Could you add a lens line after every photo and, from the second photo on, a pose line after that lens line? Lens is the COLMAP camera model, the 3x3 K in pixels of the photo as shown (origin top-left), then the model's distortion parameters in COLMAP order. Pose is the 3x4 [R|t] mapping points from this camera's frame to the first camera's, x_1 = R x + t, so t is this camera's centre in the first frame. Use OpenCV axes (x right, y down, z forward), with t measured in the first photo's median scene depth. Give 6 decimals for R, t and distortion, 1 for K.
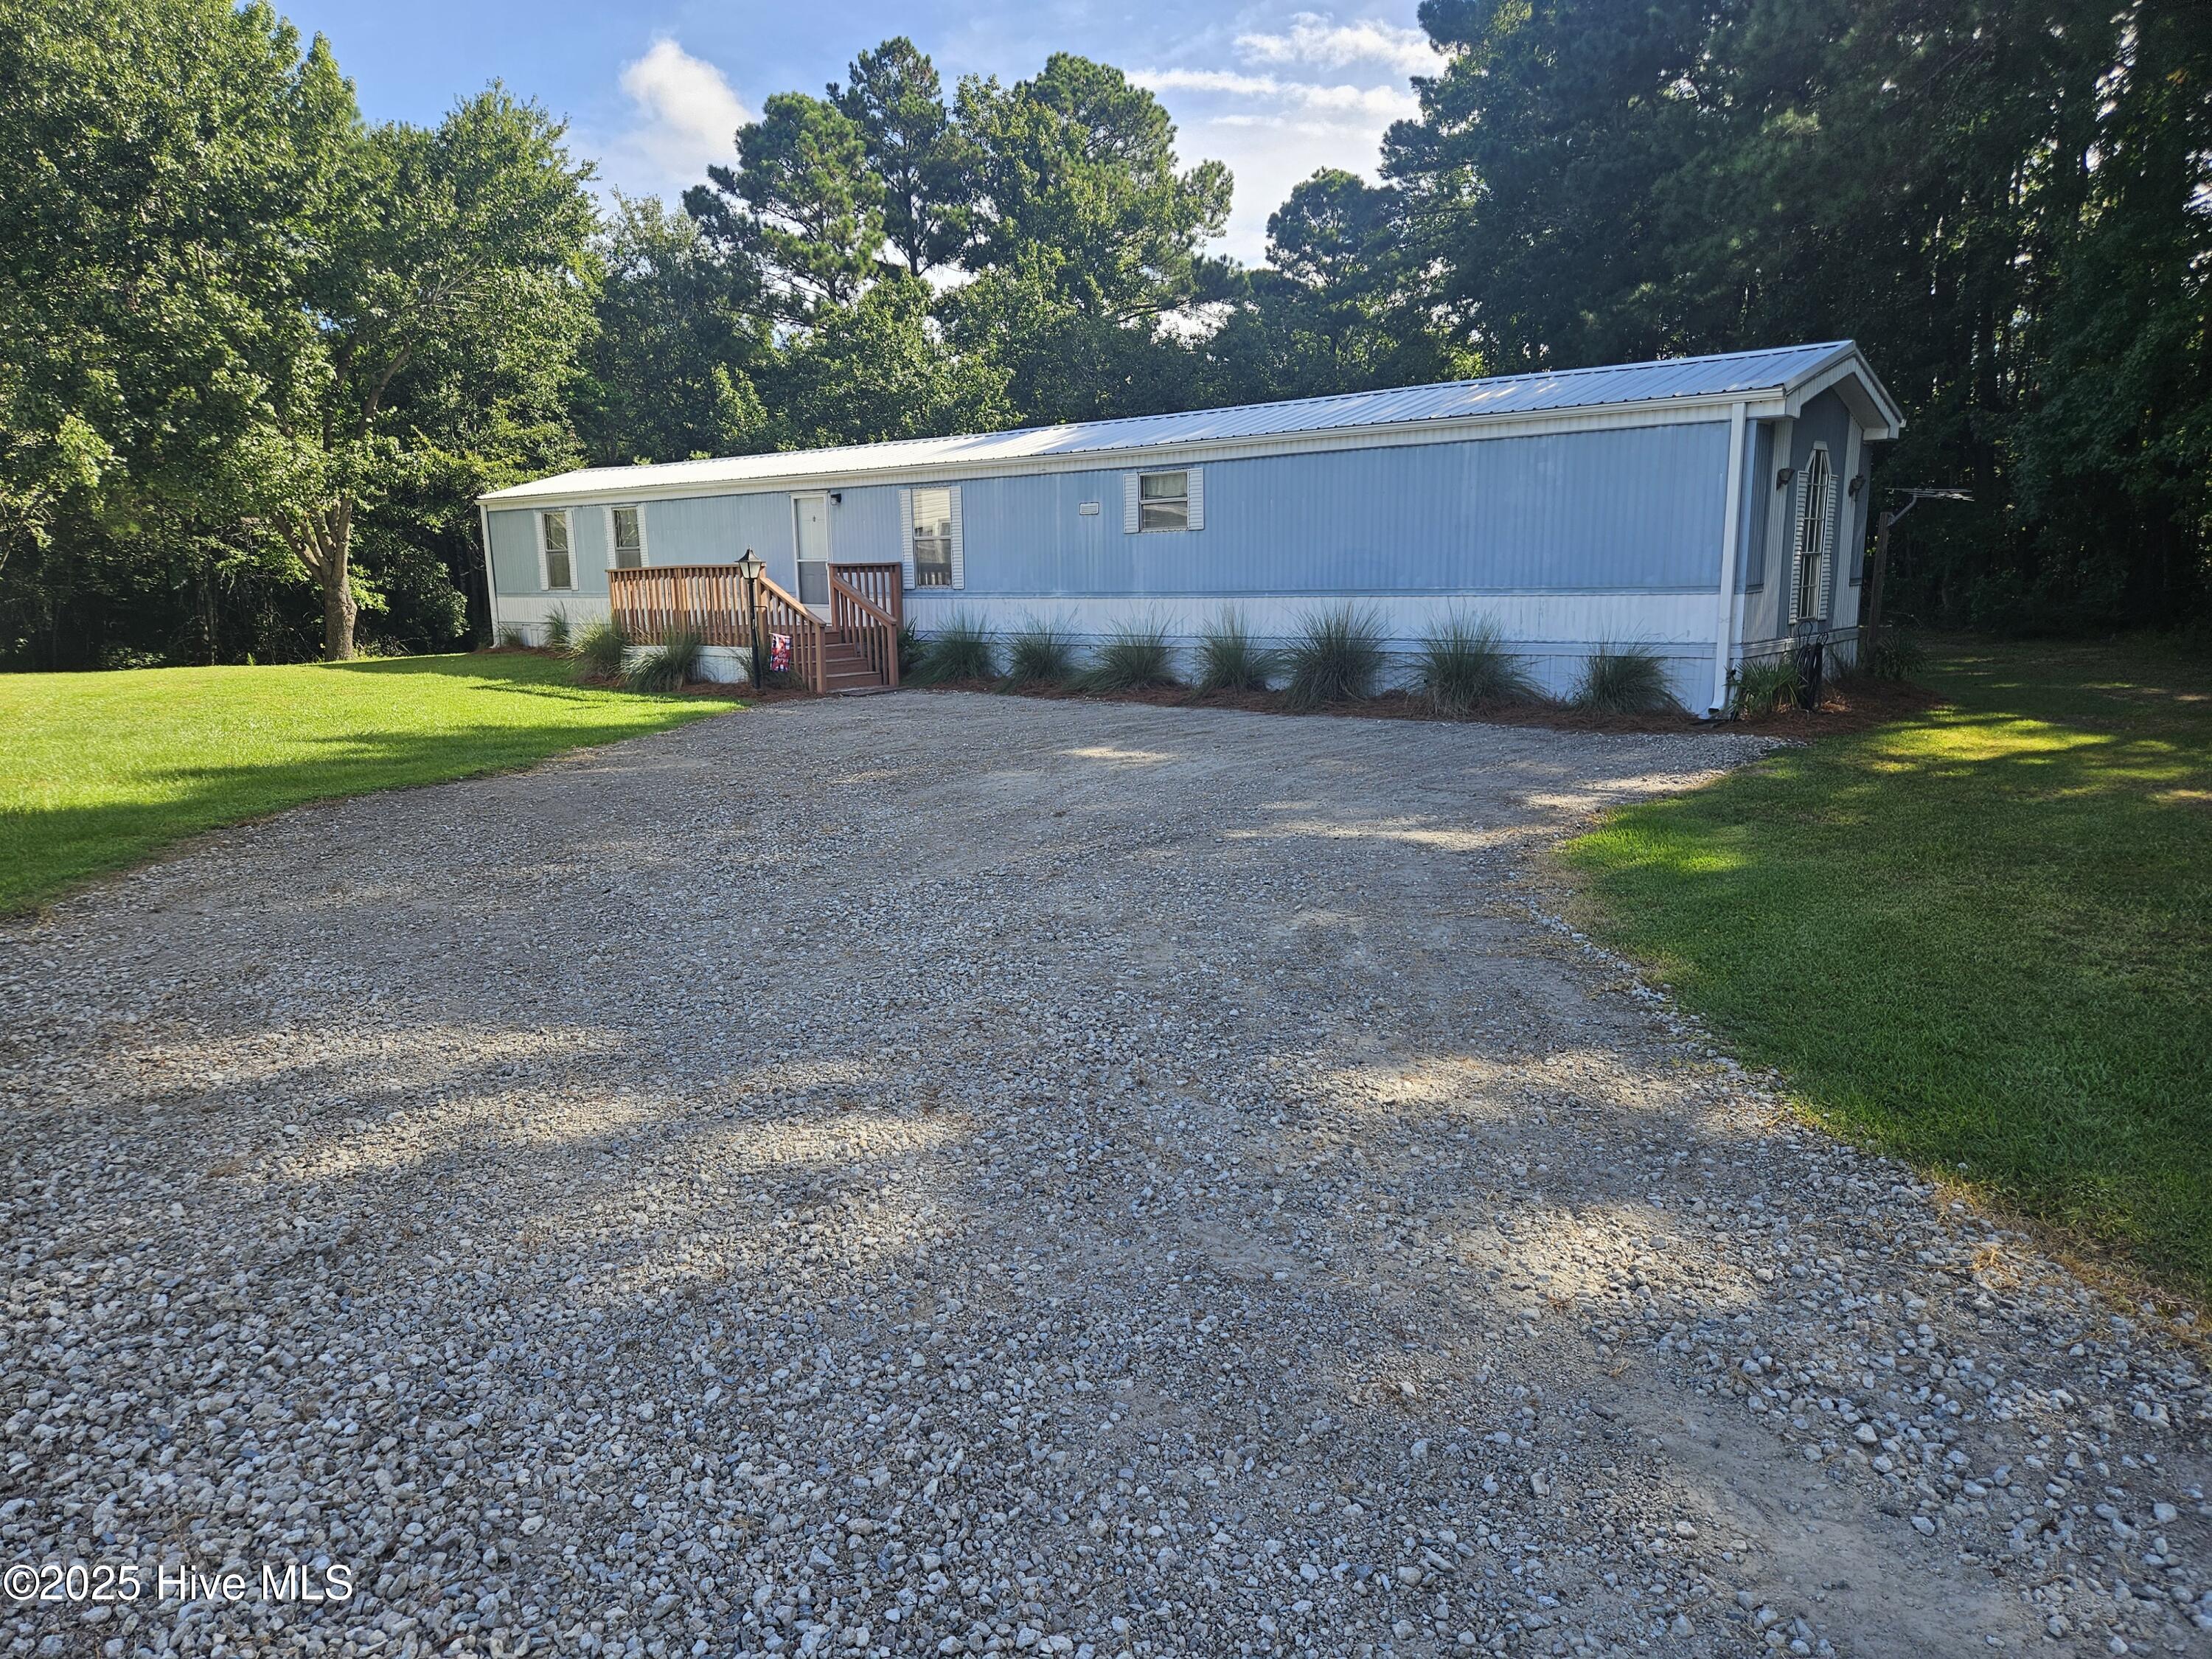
lens RADIAL K [[1493.1, 0, 1105.5], [0, 1493.1, 832.0], [0, 0, 1]] dist [0.060747, -0.051732]
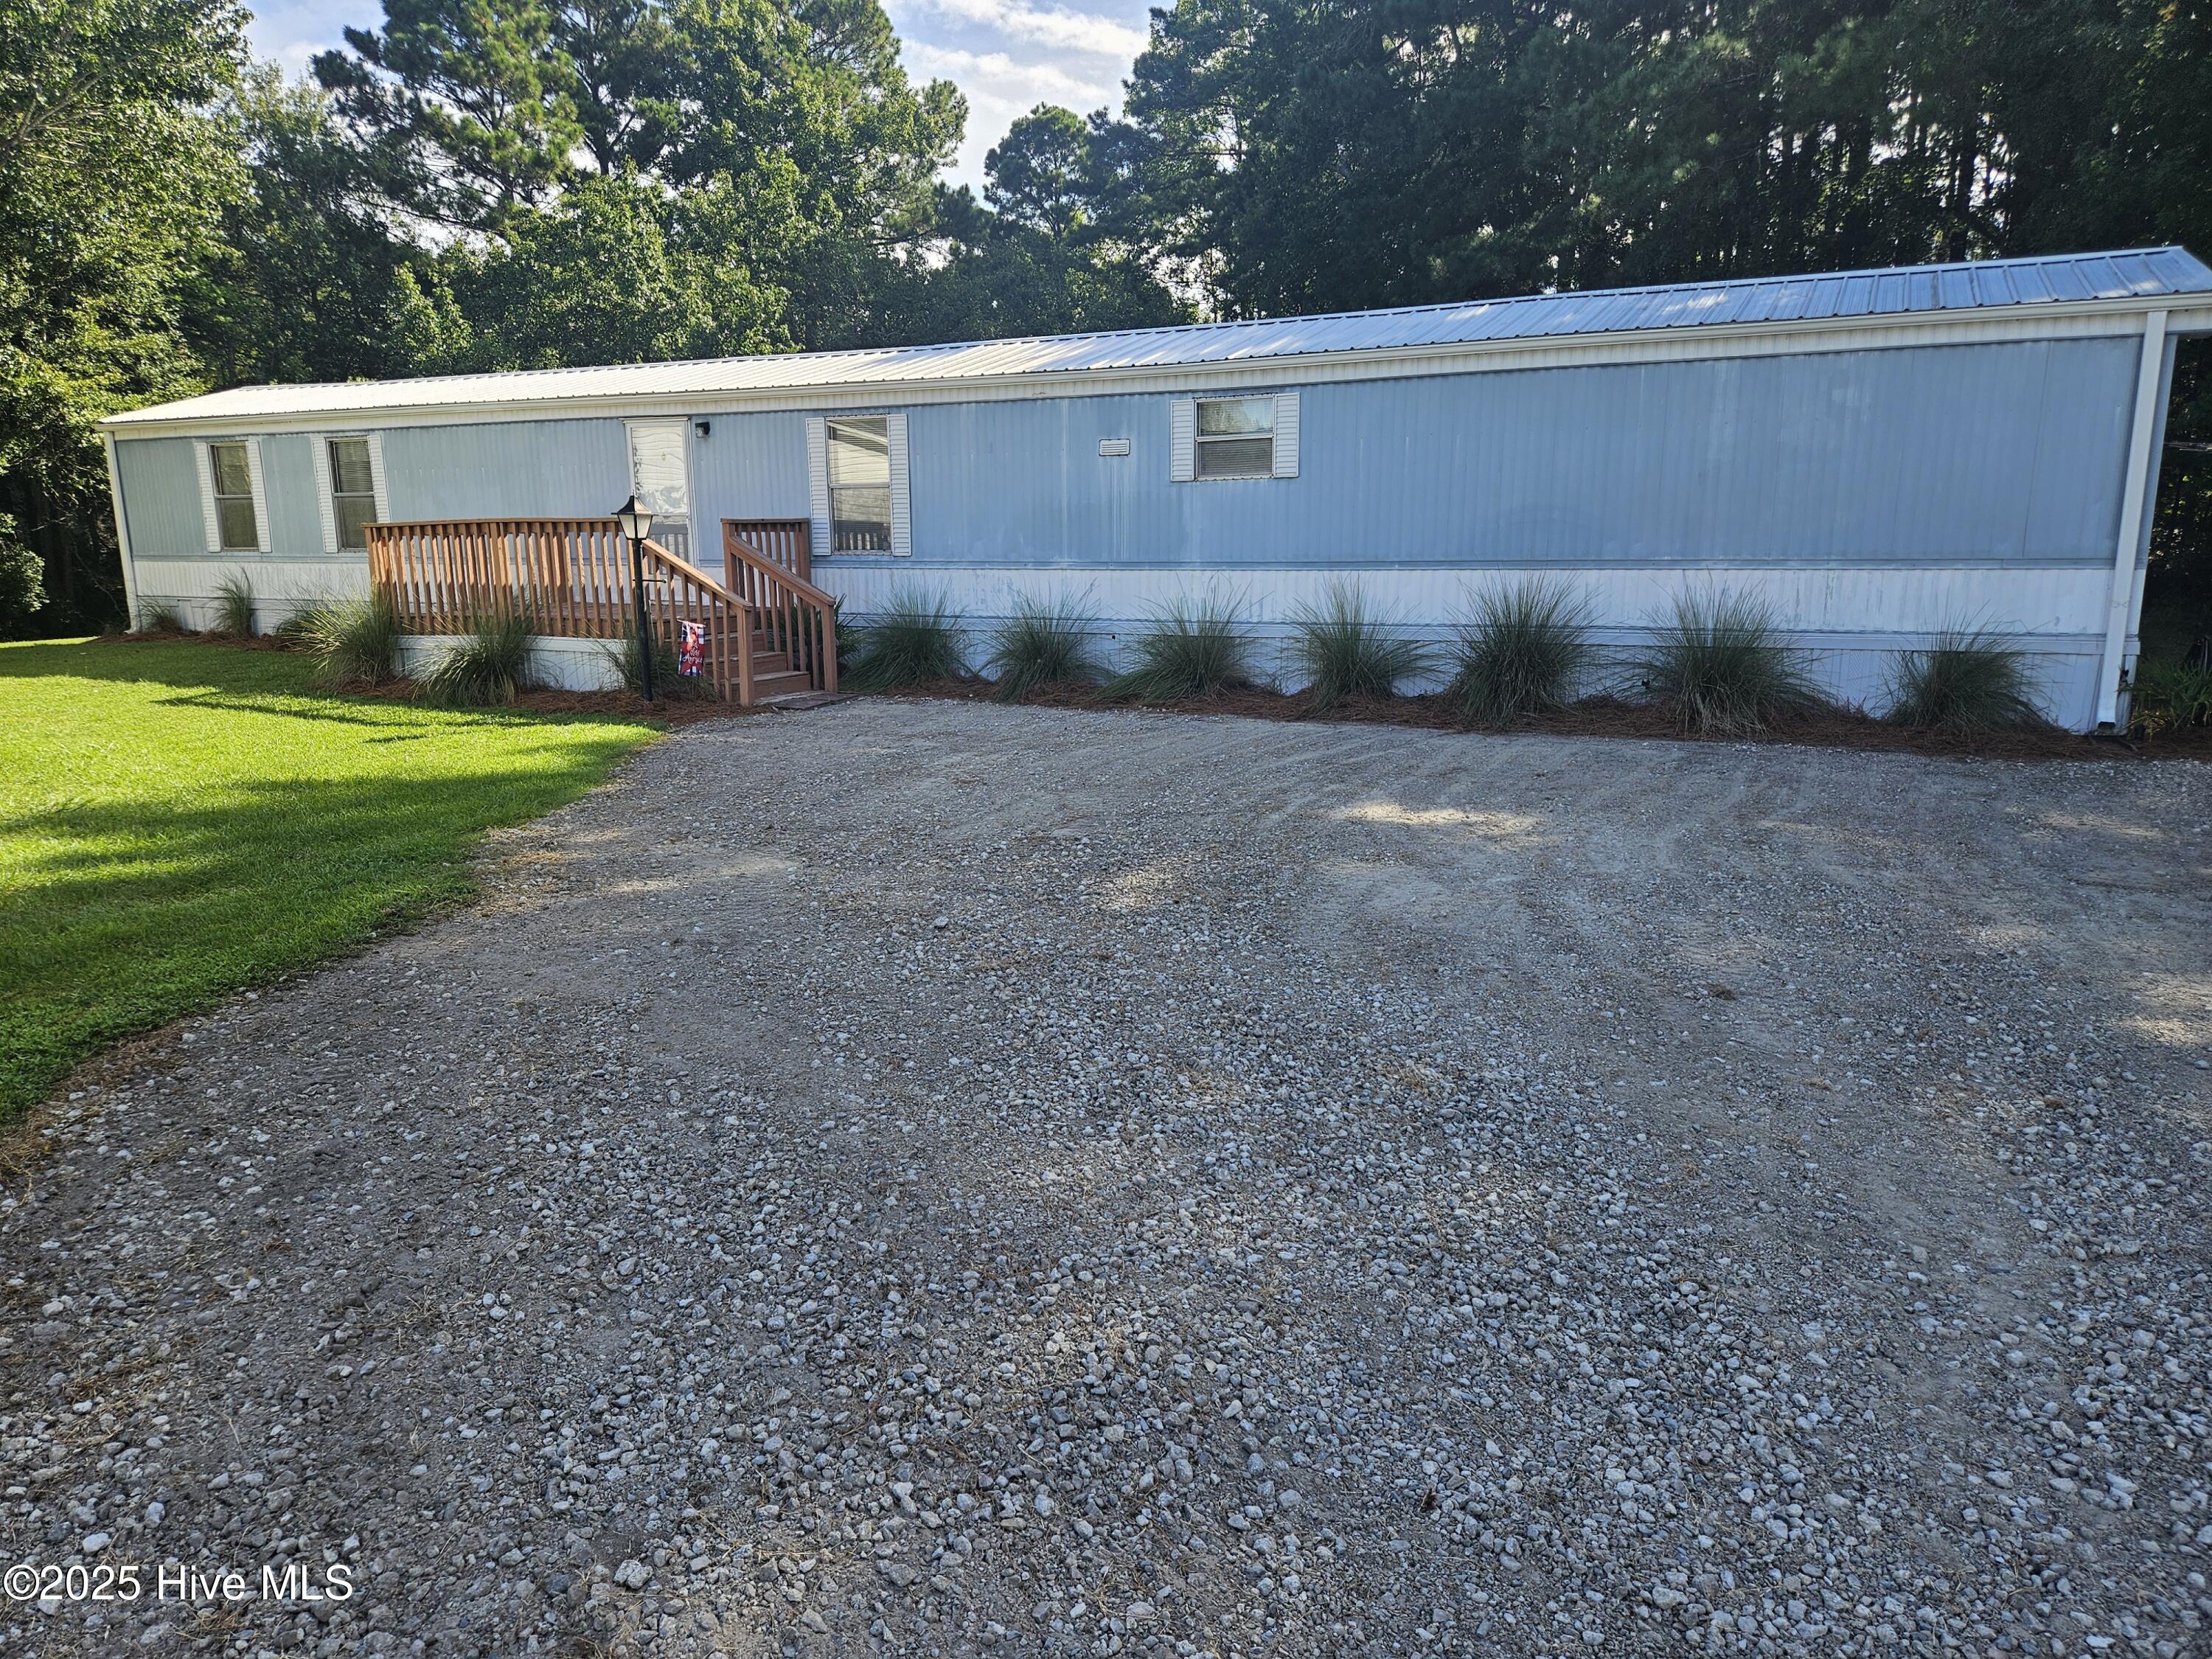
lens RADIAL K [[1493.1, 0, 1108.8], [0, 1493.1, 828.0], [0, 0, 1]] dist [0.060747, -0.051732]
pose [[0.971384, -0.036592, 0.234680, -0.133722], [0.032166, 0.999226, 0.022662, -0.032423], [-0.235327, -0.014465, 0.971809, 0.198727]]
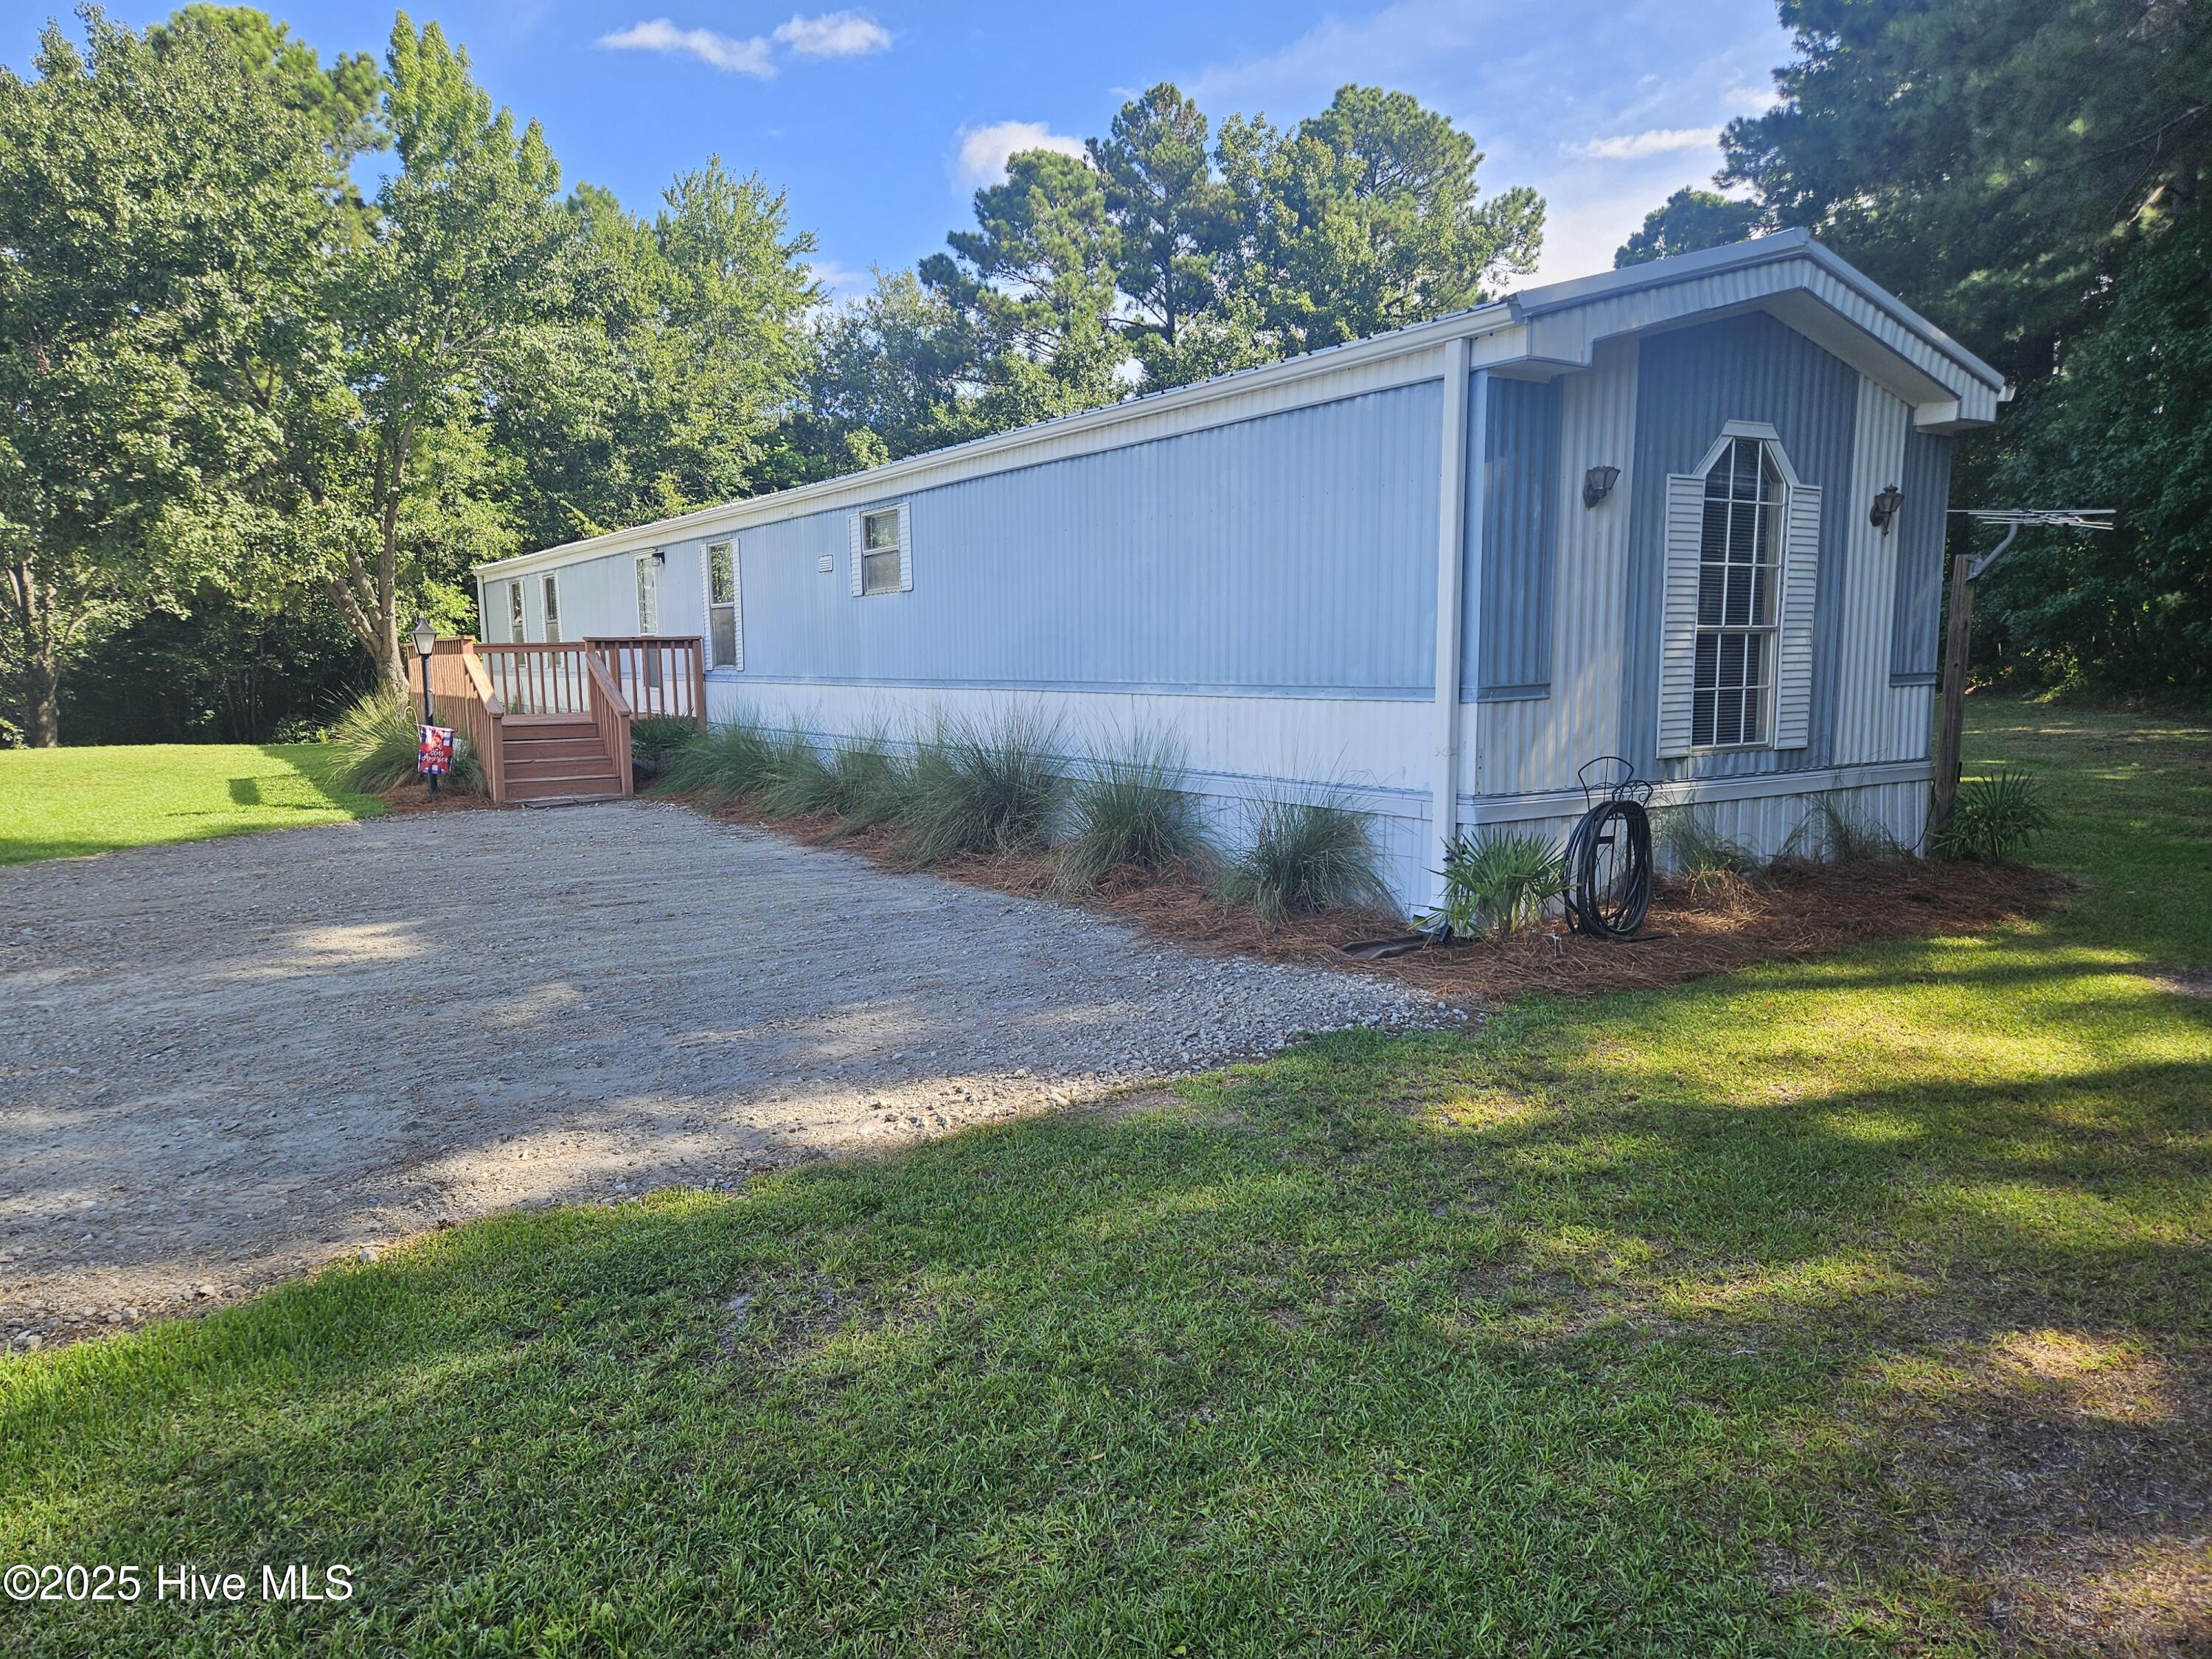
lens RADIAL K [[1493.1, 0, 1107.3], [0, 1493.1, 842.9], [0, 0, 1]] dist [0.060747, -0.051732]
pose [[0.957743, 0.043030, -0.284388, 0.232189], [-0.055716, 0.997773, -0.036667, -0.042721], [0.282177, 0.050963, 0.958008, 0.240118]]
